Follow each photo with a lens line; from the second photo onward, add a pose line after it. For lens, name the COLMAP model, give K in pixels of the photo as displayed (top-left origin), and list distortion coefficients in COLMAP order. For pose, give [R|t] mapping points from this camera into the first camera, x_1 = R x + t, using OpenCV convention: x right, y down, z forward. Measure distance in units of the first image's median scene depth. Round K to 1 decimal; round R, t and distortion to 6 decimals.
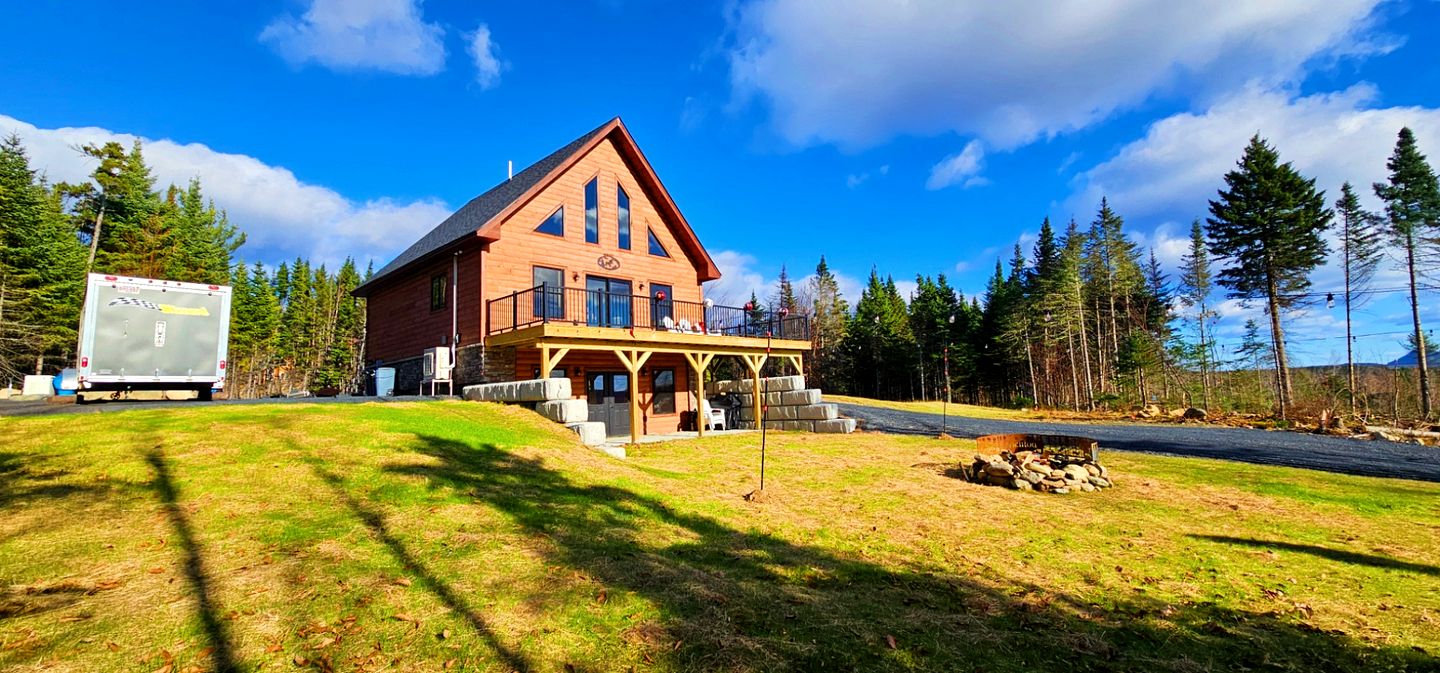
lens RADIAL K [[560.2, 0, 721.7], [0, 560.2, 315.7], [0, 0, 1]] dist [-0.000390, -0.000161]
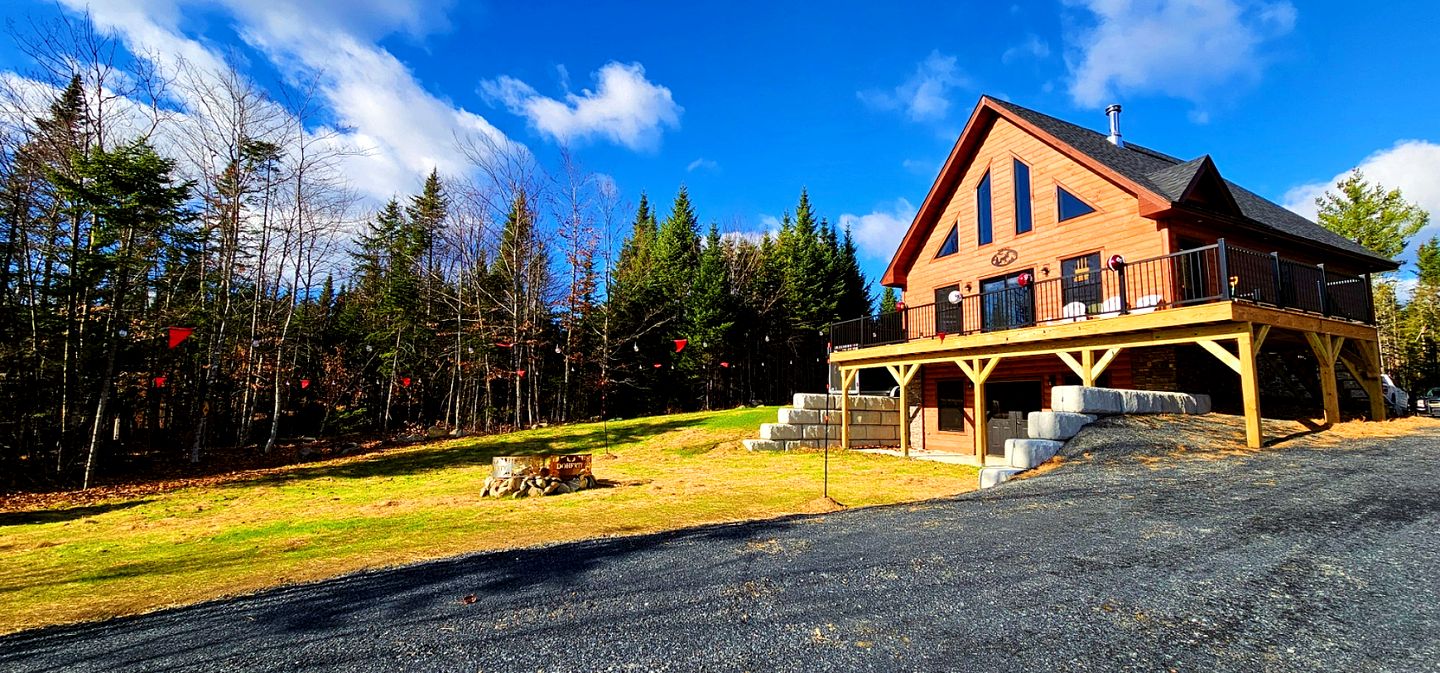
lens RADIAL K [[560.2, 0, 721.7], [0, 560.2, 315.7], [0, 0, 1]] dist [-0.000390, -0.000161]
pose [[-0.373473, -0.111452, -0.920922, 0.750657], [0.124341, 0.977783, -0.168759, 0.086672], [0.919270, -0.177535, -0.351317, 0.863084]]
